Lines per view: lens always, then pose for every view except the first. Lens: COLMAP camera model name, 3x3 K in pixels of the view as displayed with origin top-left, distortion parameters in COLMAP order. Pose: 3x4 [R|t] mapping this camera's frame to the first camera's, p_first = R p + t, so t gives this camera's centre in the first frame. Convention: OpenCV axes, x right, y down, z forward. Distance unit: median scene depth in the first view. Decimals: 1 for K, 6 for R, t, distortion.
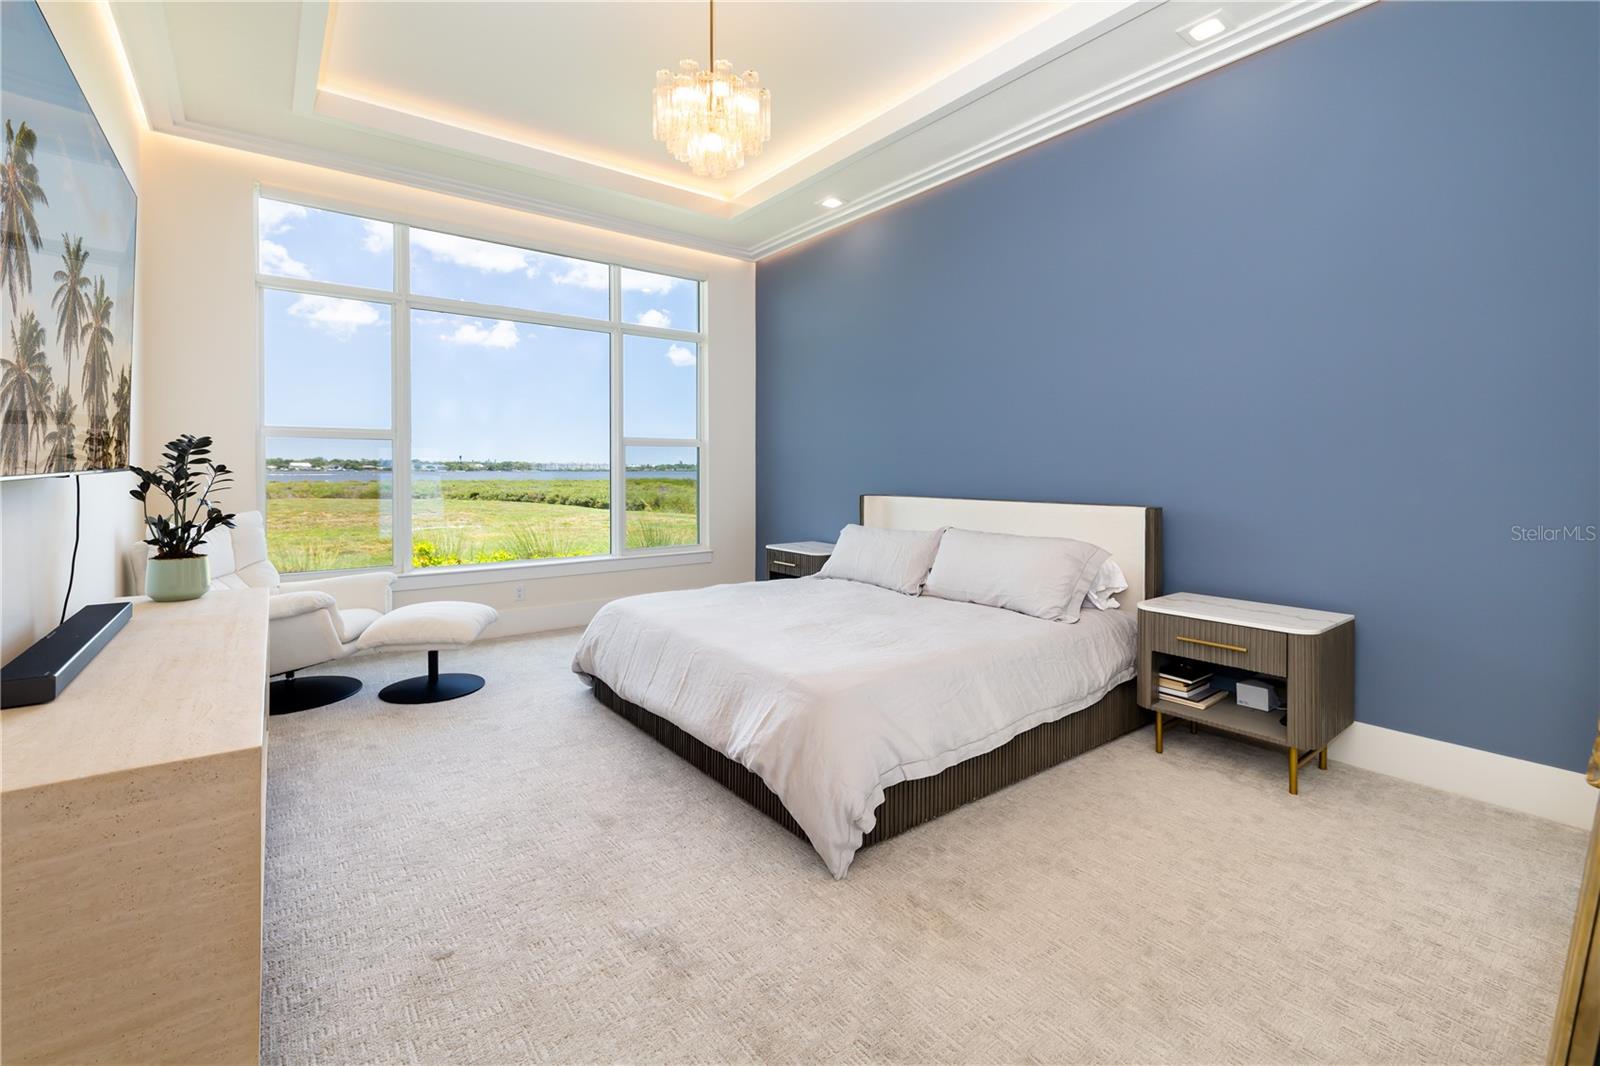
lens RADIAL K [[702.9, 0, 798.8], [0, 702.9, 492.1], [0, 0, 1]] dist [0.004486, -0.000261]
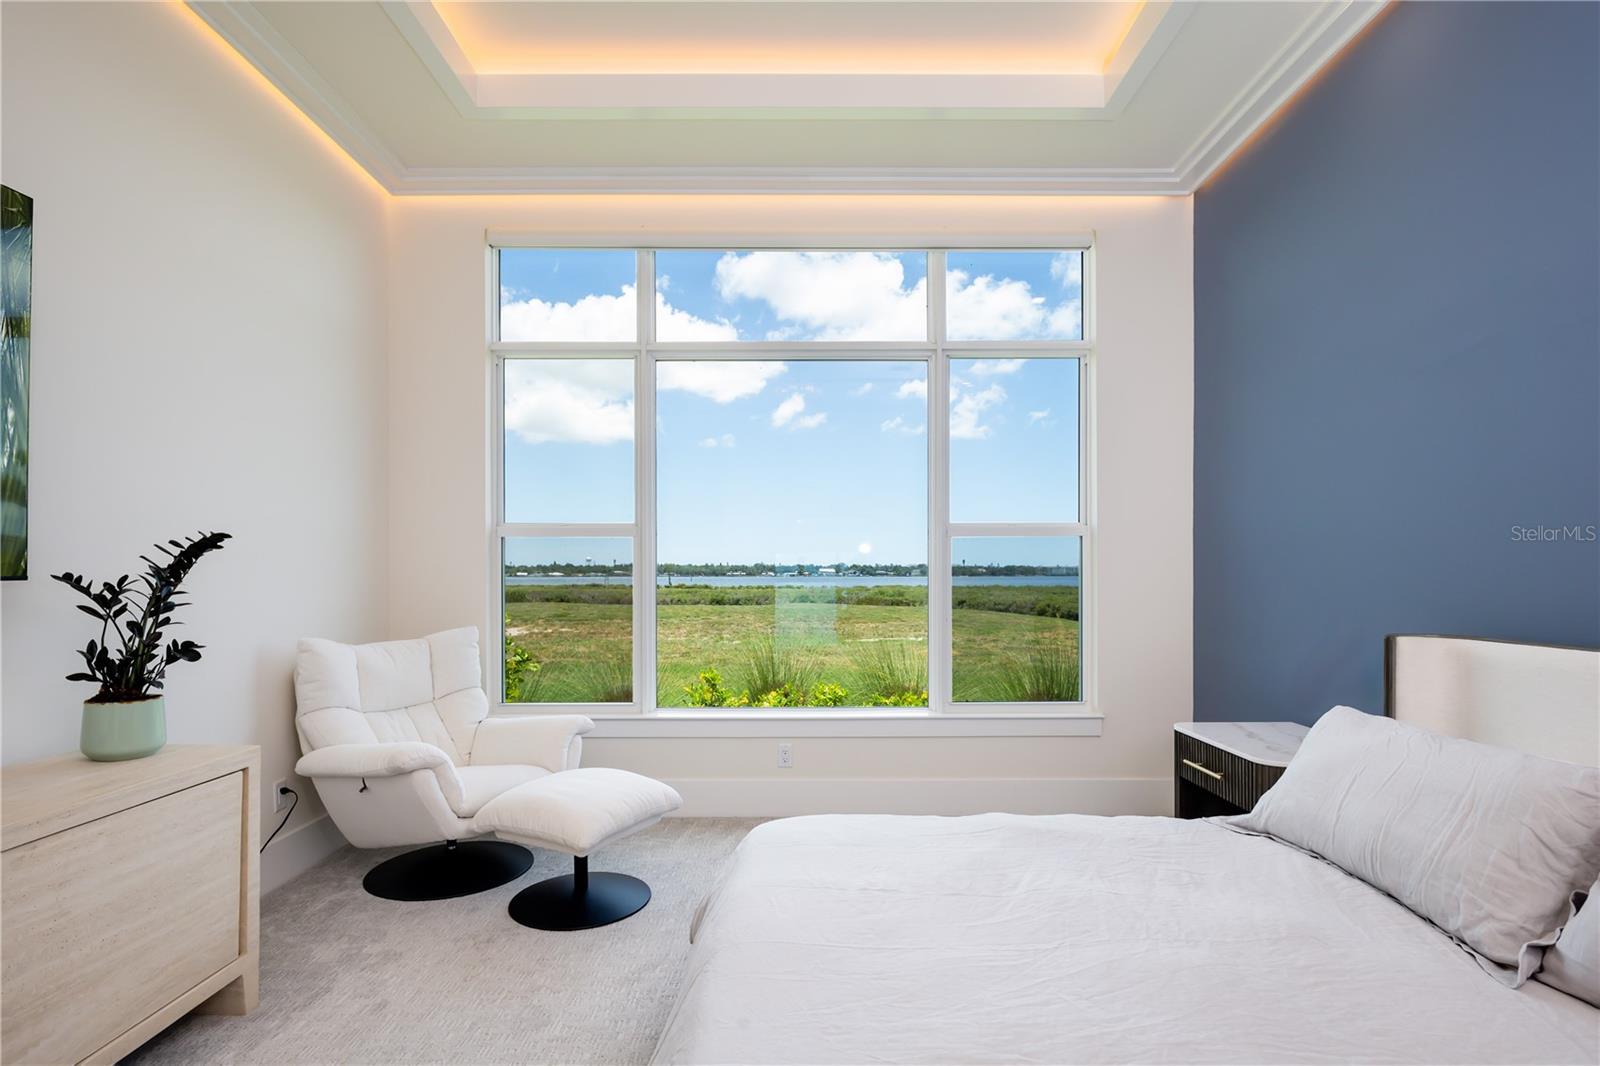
lens RADIAL K [[831.4, 0, 802.3], [0, 831.4, 581.0], [0, 0, 1]] dist [0.005569, -0.000175]
pose [[0.803112, 0.001299, -0.595826, 0.104552], [-0.015379, 0.999710, -0.018549, -0.012867], [0.595629, 0.024060, 0.802899, 0.400835]]
